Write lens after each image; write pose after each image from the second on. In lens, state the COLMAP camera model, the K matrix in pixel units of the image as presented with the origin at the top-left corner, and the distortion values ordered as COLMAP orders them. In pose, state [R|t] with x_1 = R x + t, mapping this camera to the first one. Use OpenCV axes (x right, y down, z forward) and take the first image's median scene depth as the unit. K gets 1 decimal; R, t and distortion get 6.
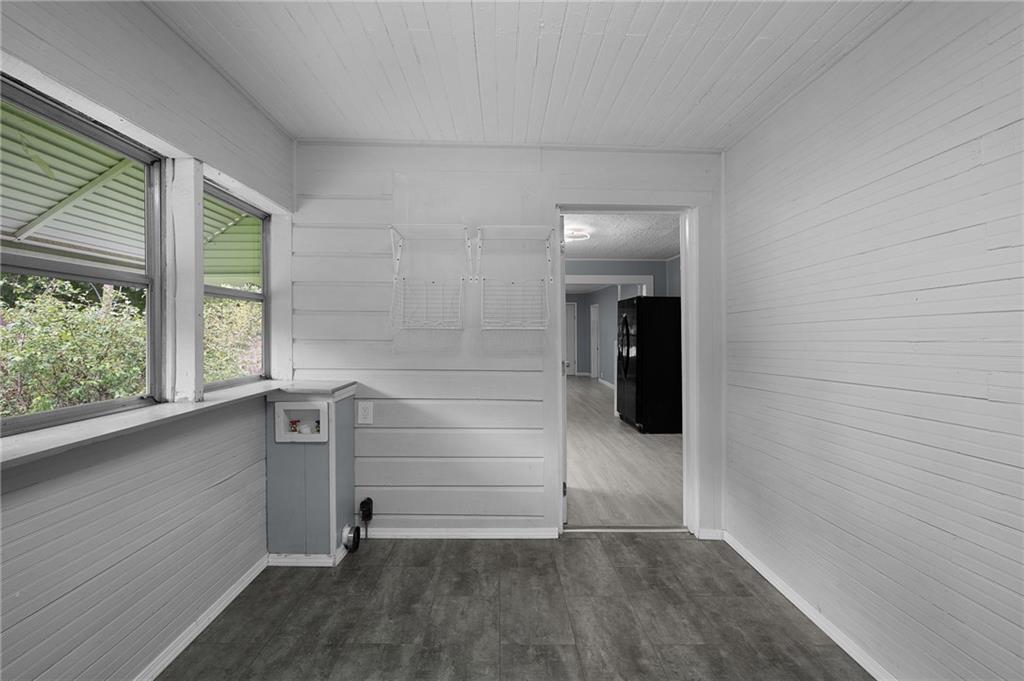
lens RADIAL K [[462.2, 0, 508.9], [0, 462.2, 337.0], [0, 0, 1]] dist [0.001585, -0.000711]
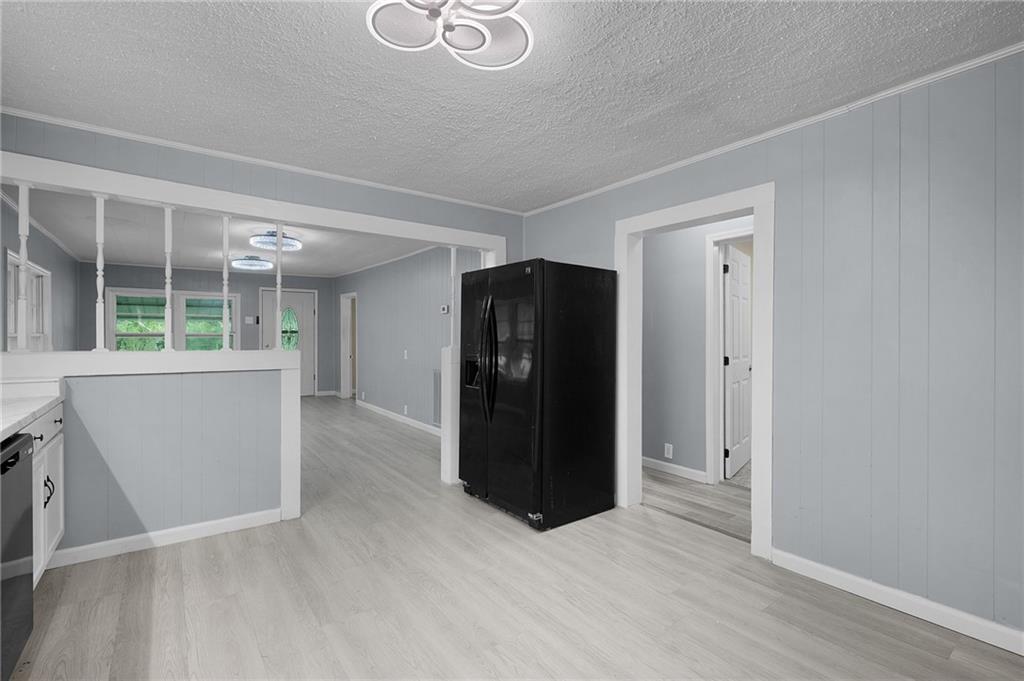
lens RADIAL K [[462.2, 0, 510.7], [0, 462.2, 337.9], [0, 0, 1]] dist [0.001585, -0.000711]
pose [[0.818588, -0.008986, 0.574311, -0.024262], [0.009482, 0.999953, 0.002131, -0.004089], [-0.574303, 0.003701, 0.818634, 0.521180]]
